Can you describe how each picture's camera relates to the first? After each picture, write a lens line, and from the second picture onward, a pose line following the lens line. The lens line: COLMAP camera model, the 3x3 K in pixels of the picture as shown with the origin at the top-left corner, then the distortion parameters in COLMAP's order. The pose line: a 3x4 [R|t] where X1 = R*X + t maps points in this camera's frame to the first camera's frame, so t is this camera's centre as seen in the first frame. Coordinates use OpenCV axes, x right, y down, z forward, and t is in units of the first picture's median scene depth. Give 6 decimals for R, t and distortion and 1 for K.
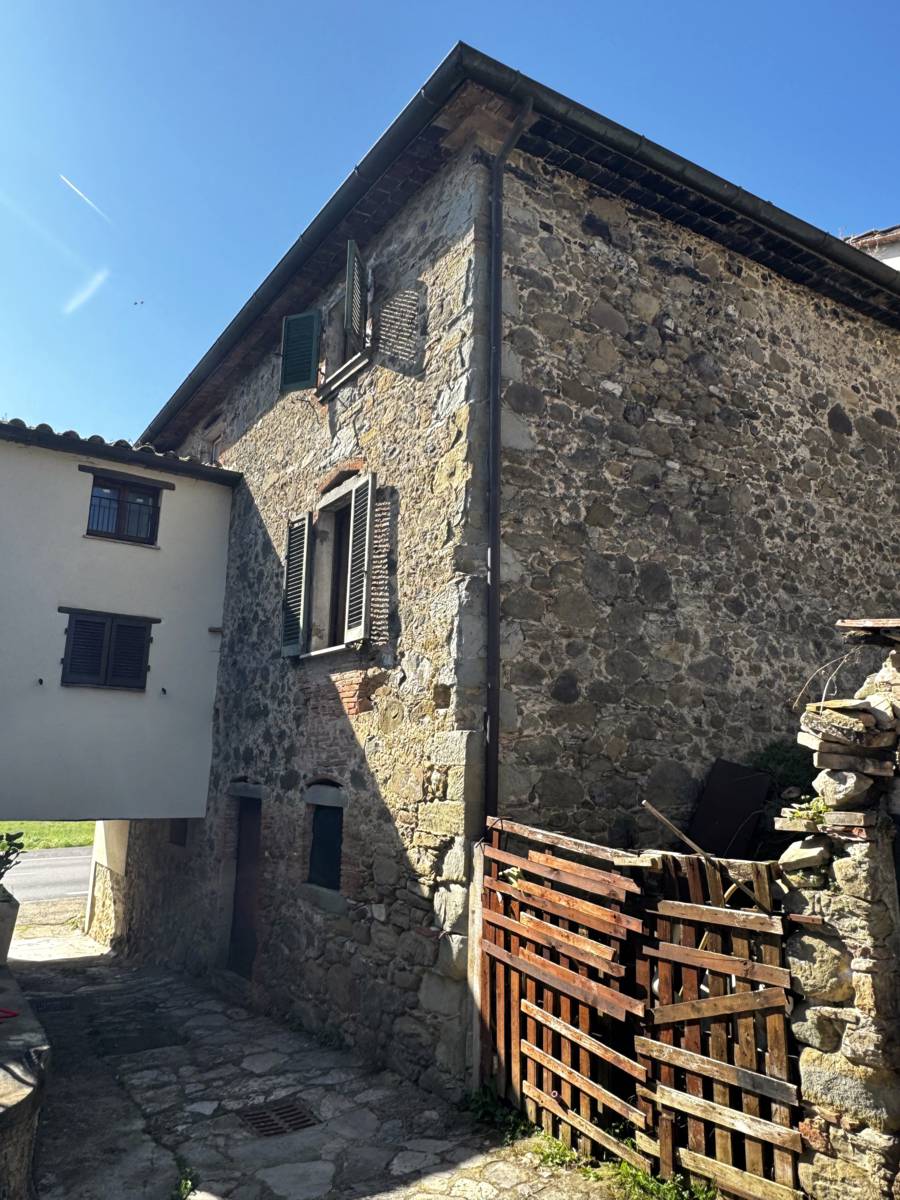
lens RADIAL K [[816.0, 0, 447.2], [0, 816.0, 601.6], [0, 0, 1]] dist [-0.018862, 0.005006]
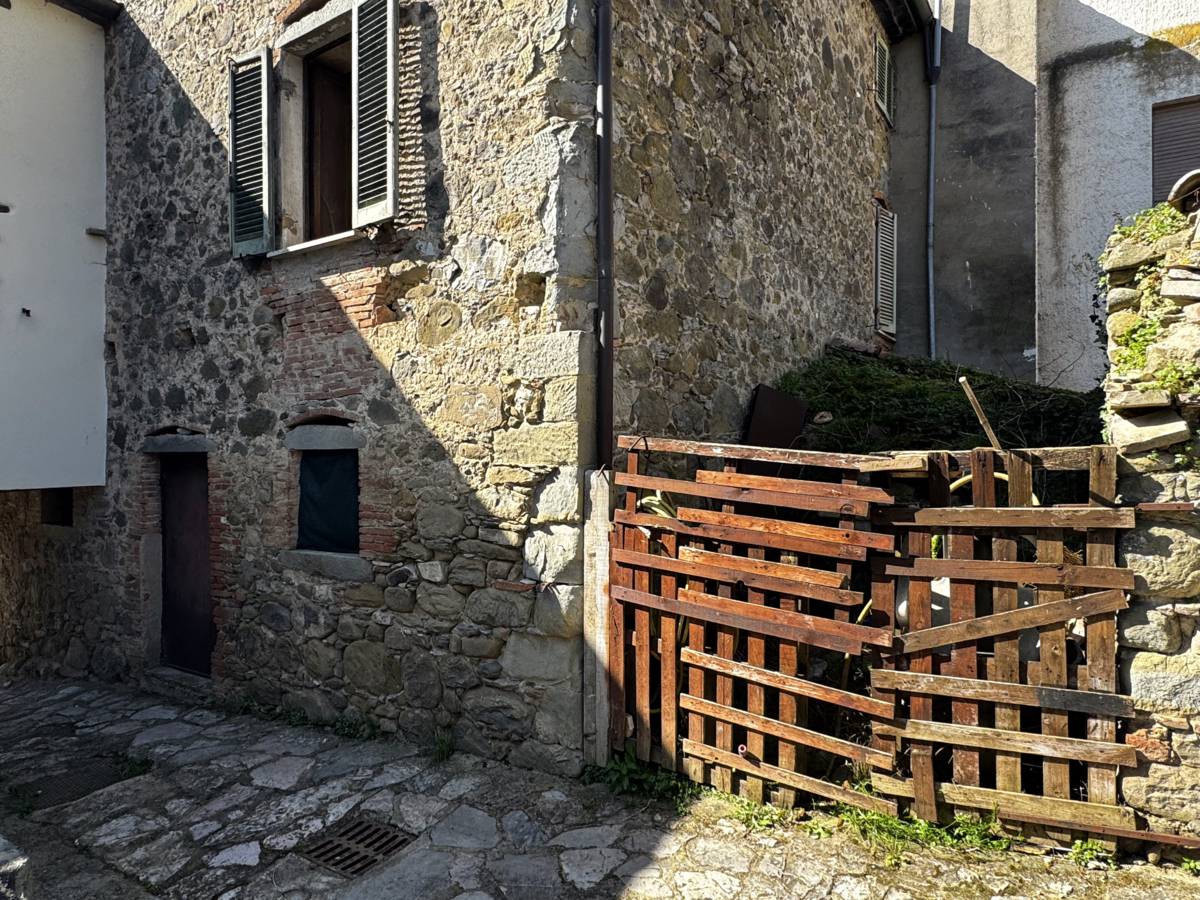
lens RADIAL K [[751.5, 0, 598.3], [0, 751.5, 444.9], [0, 0, 1]] dist [-0.012671, 0.003761]
pose [[0.923833, -0.039140, 0.380789, -0.217118], [-0.038350, 0.980291, 0.193803, 0.119291], [-0.380870, -0.193645, 0.904124, 0.317737]]
